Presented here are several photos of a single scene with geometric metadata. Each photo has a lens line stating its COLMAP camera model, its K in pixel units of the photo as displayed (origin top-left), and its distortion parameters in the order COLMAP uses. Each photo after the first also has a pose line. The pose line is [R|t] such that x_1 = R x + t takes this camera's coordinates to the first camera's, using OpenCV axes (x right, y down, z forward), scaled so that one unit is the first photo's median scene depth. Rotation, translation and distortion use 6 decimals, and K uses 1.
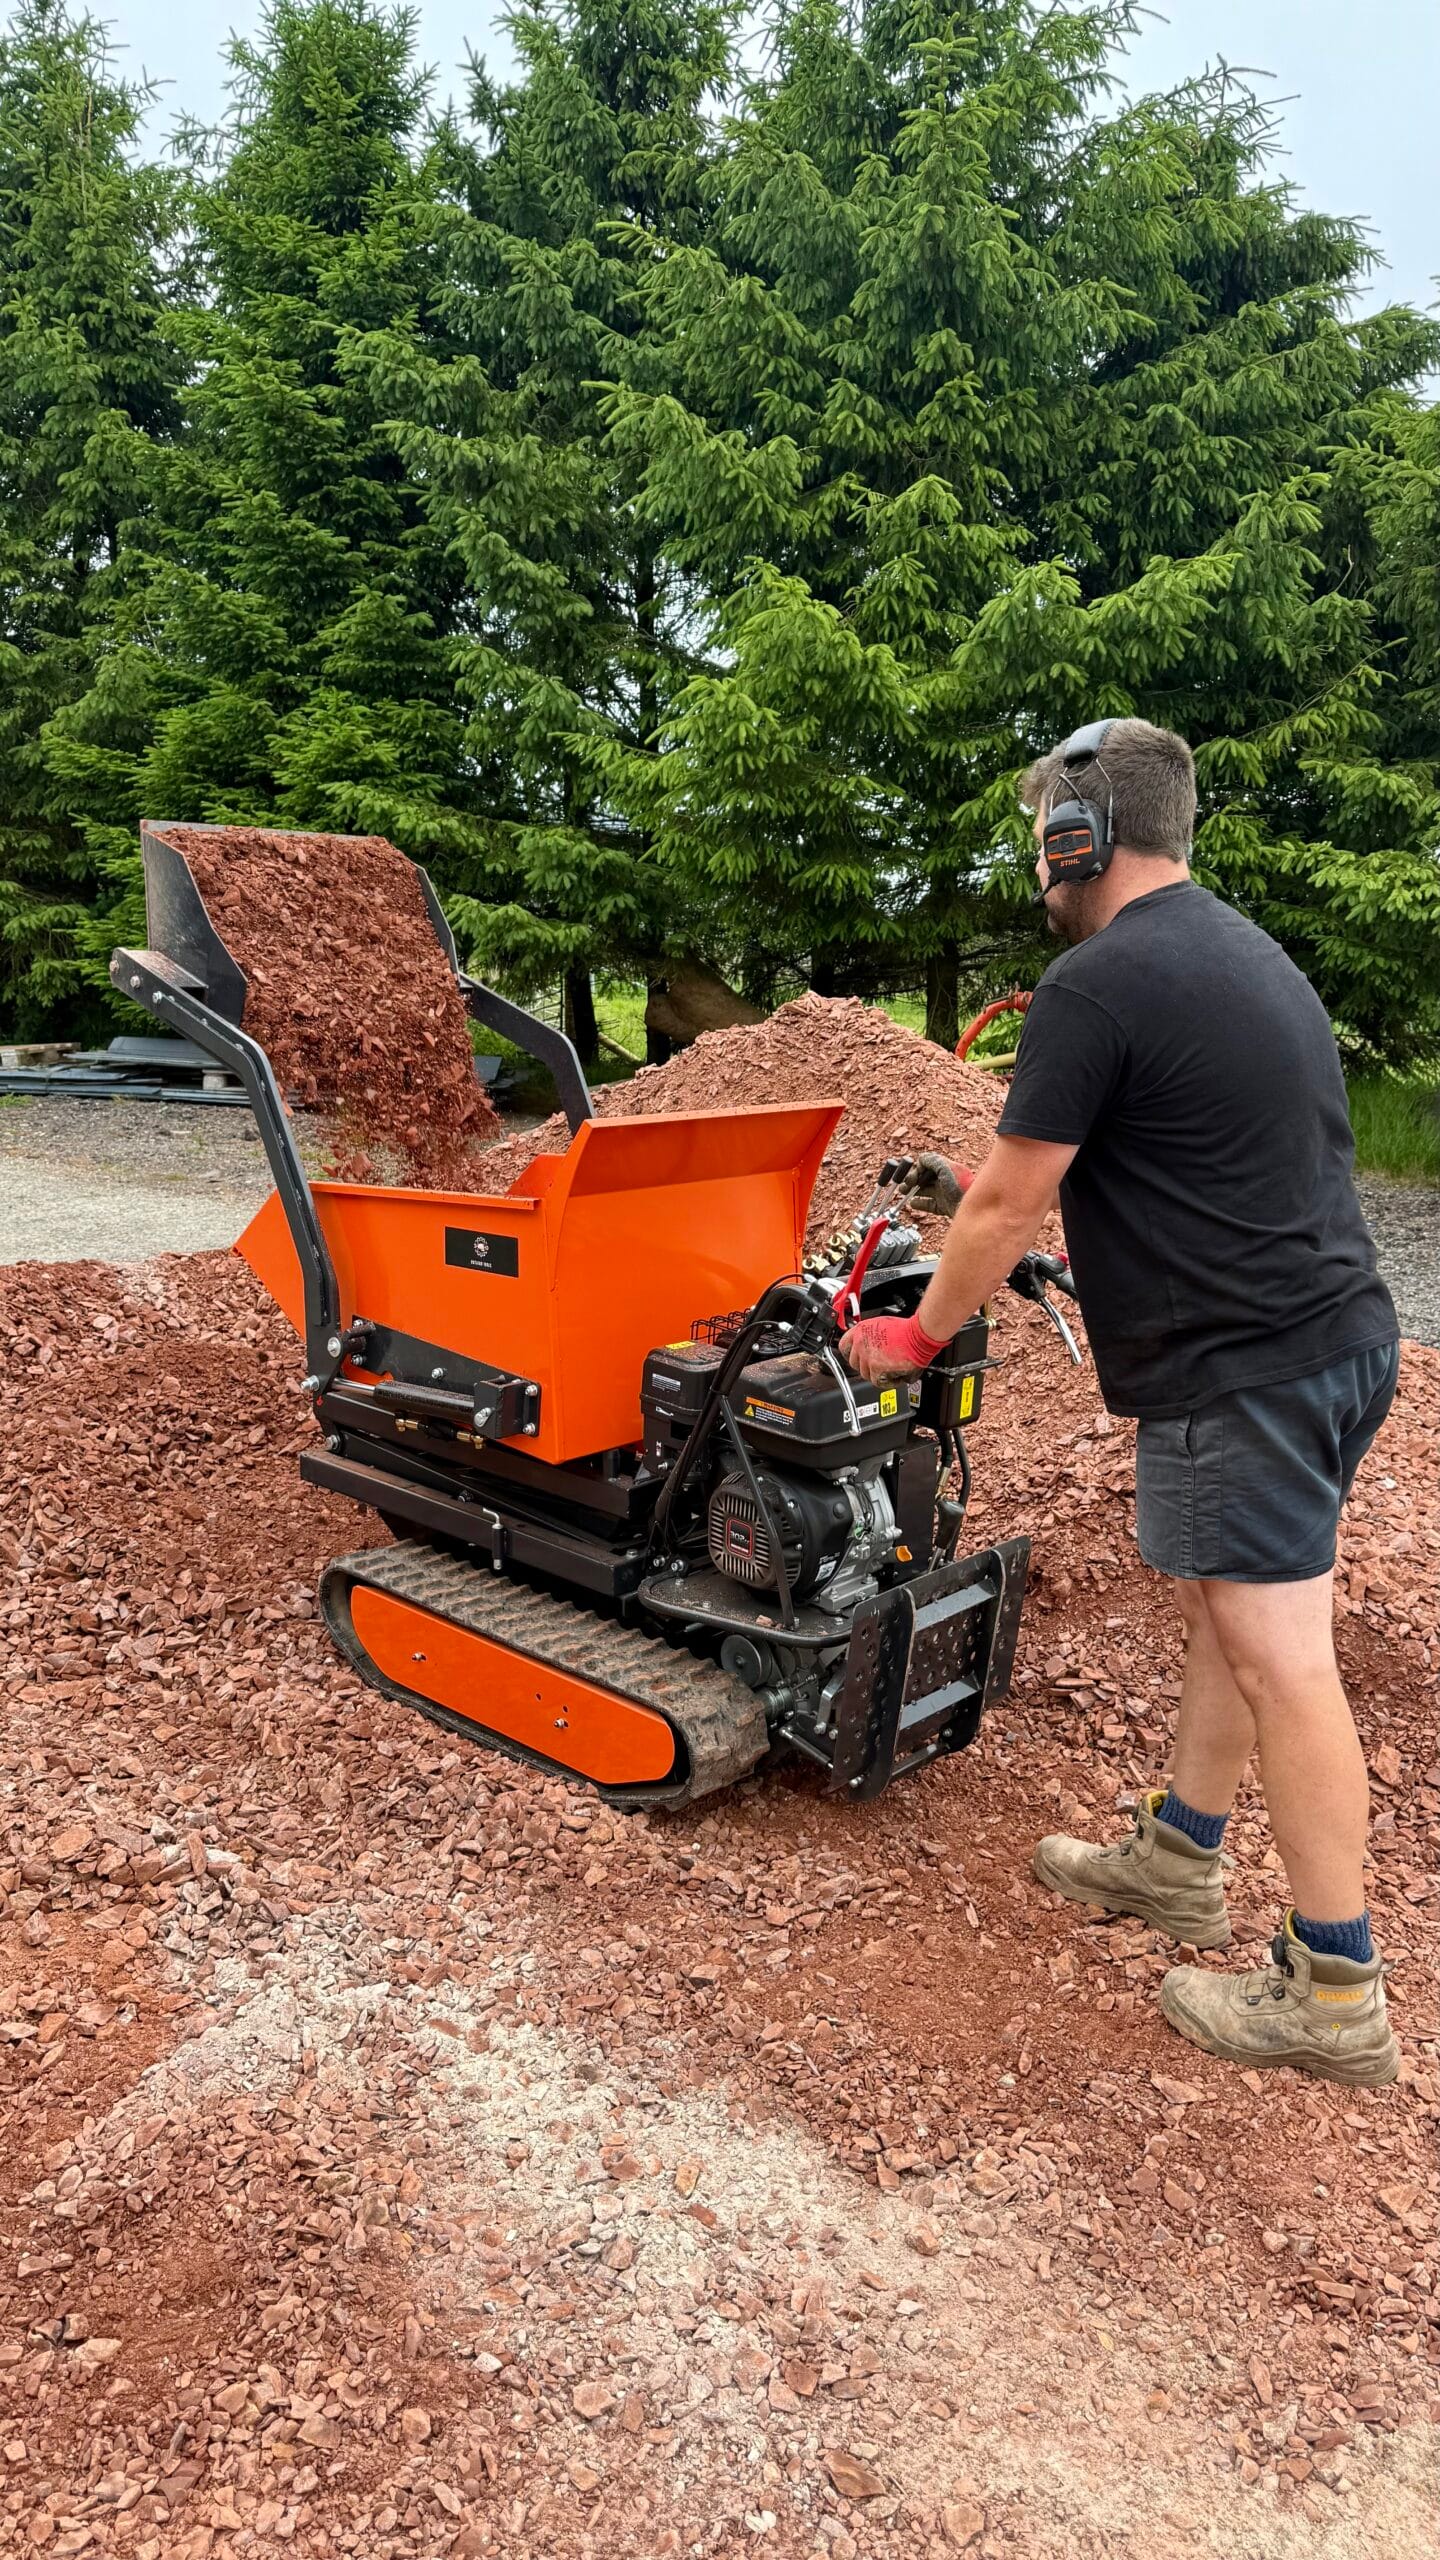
lens RADIAL K [[1808.5, 0, 706.7], [0, 1808.5, 1265.0], [0, 0, 1]] dist [0.016184, -0.033613]
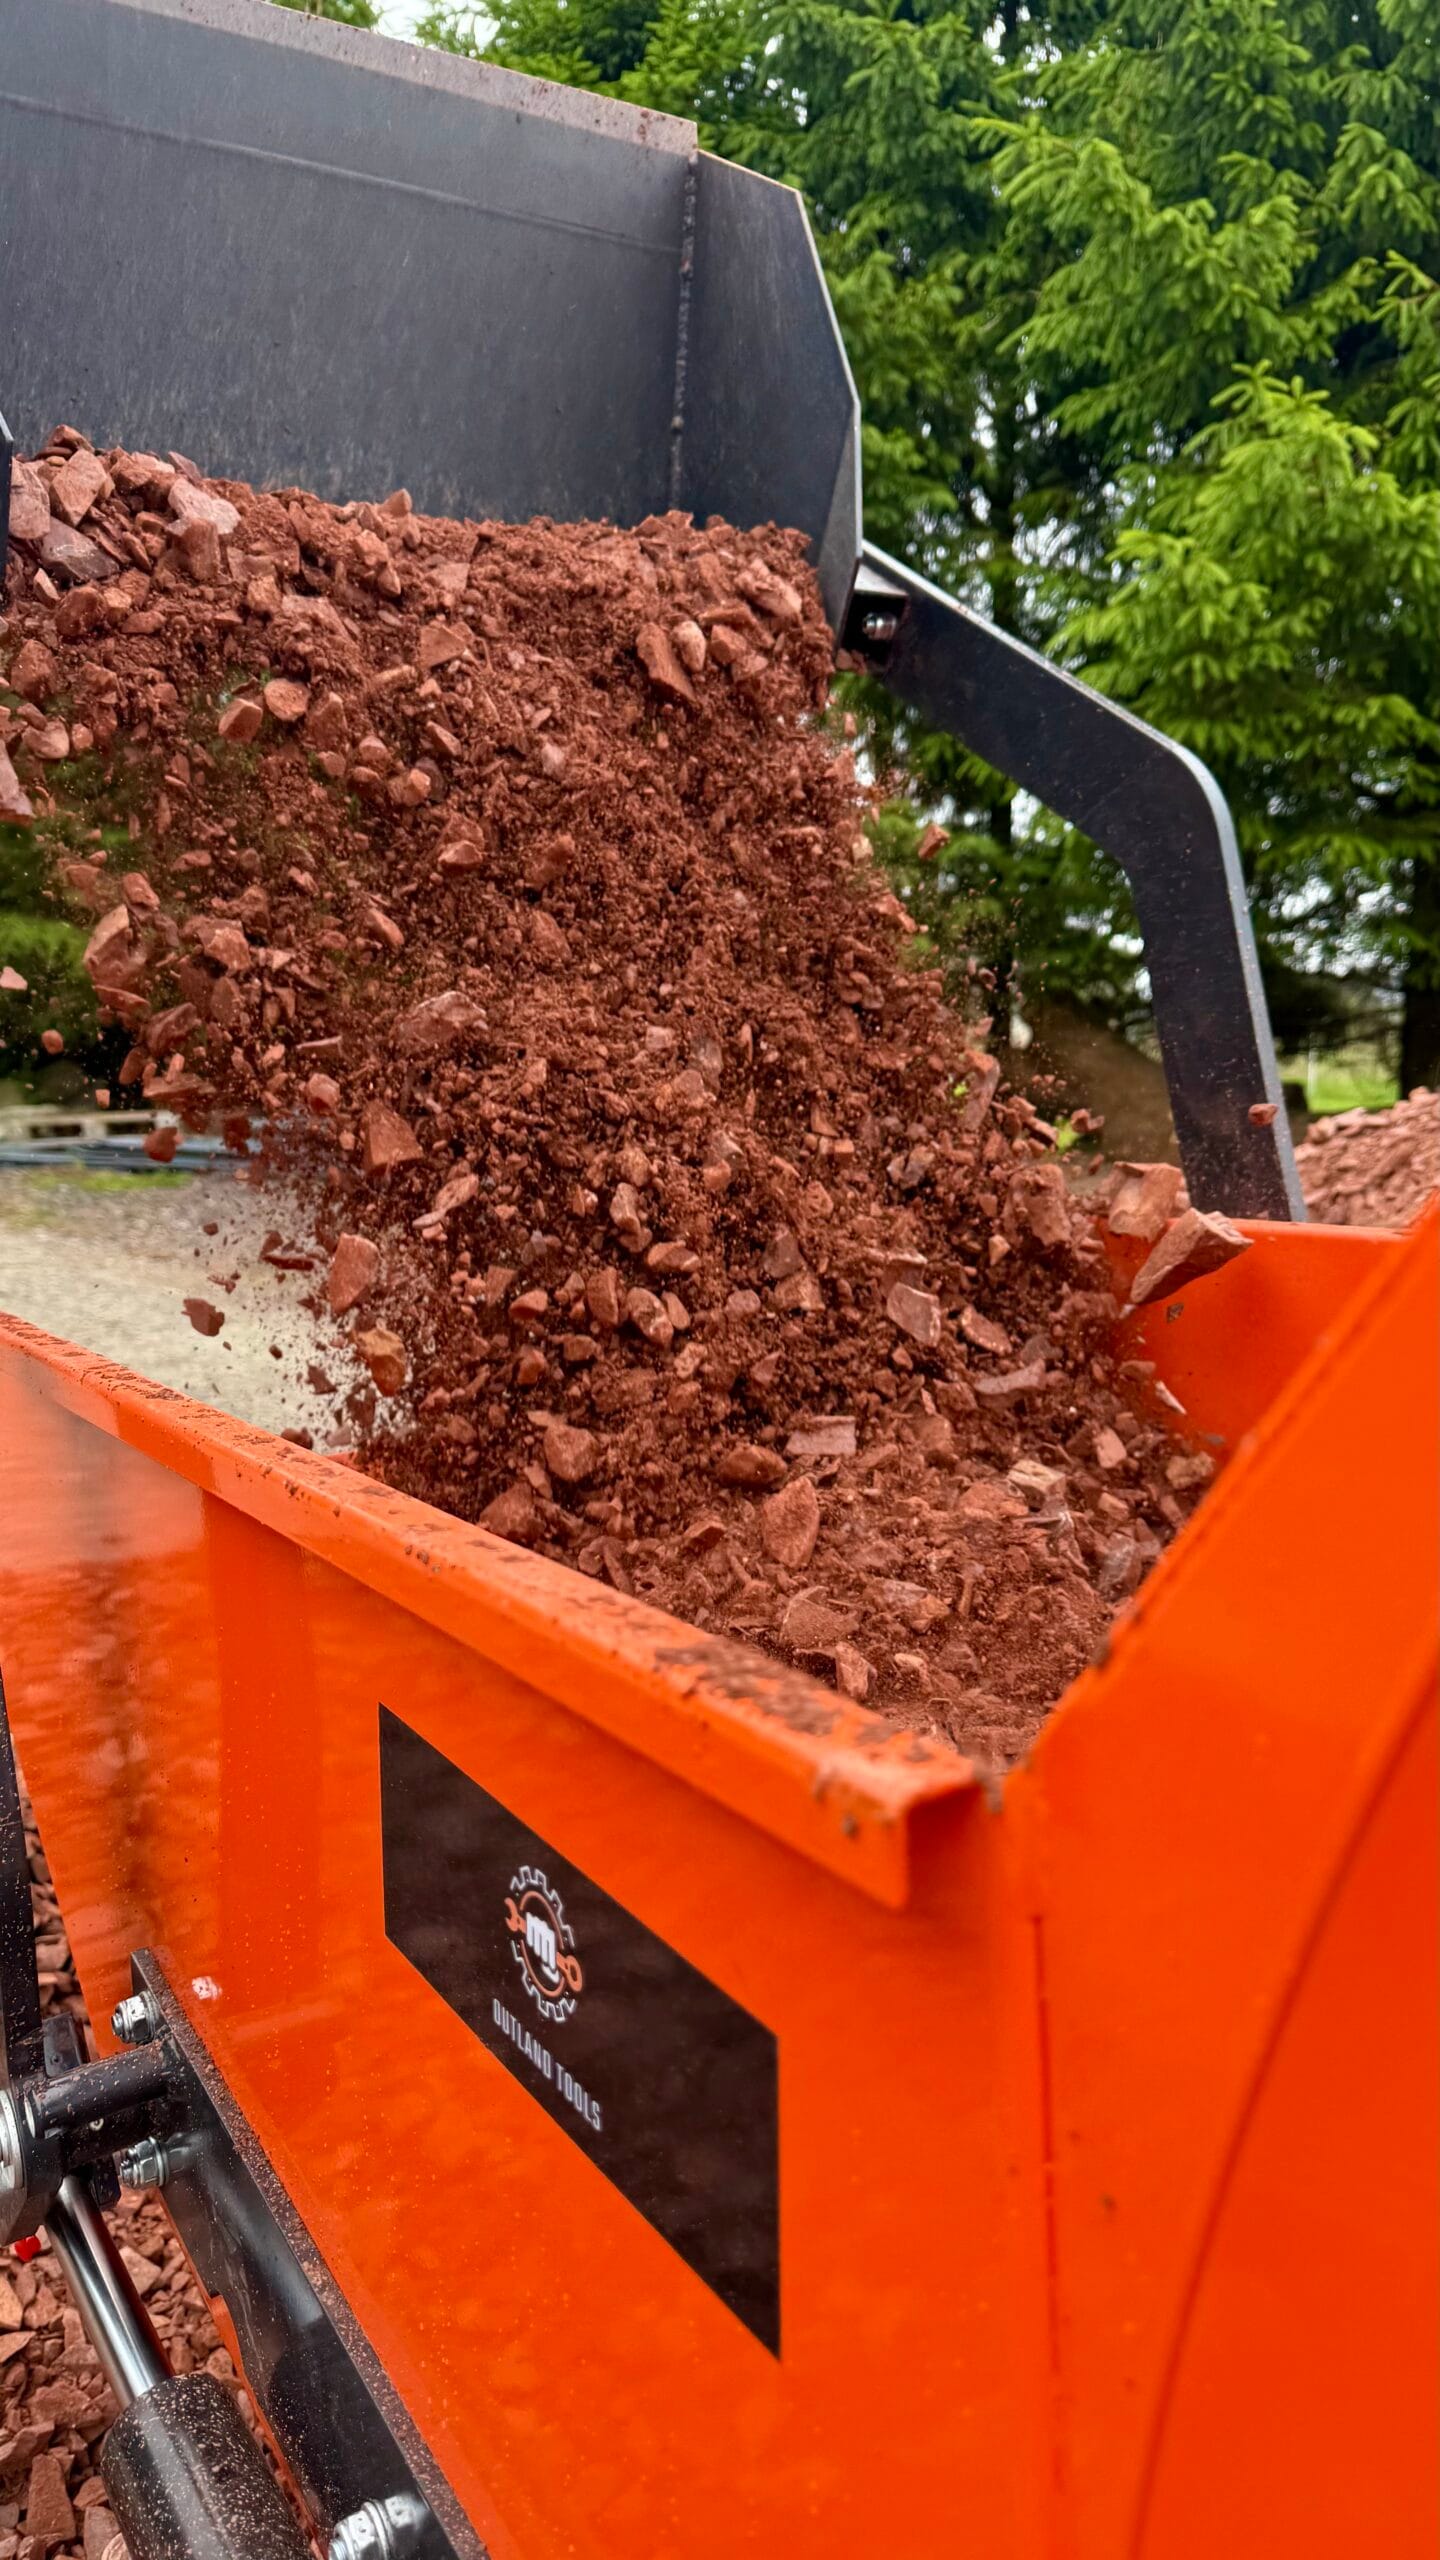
lens RADIAL K [[1808.5, 0, 736.4], [0, 1808.5, 1296.7], [0, 0, 1]] dist [0.016184, -0.033613]
pose [[0.993021, 0.023031, -0.115670, -0.064915], [-0.027044, 0.999081, -0.033244, -0.026953], [0.114798, 0.036141, 0.992731, 0.322455]]
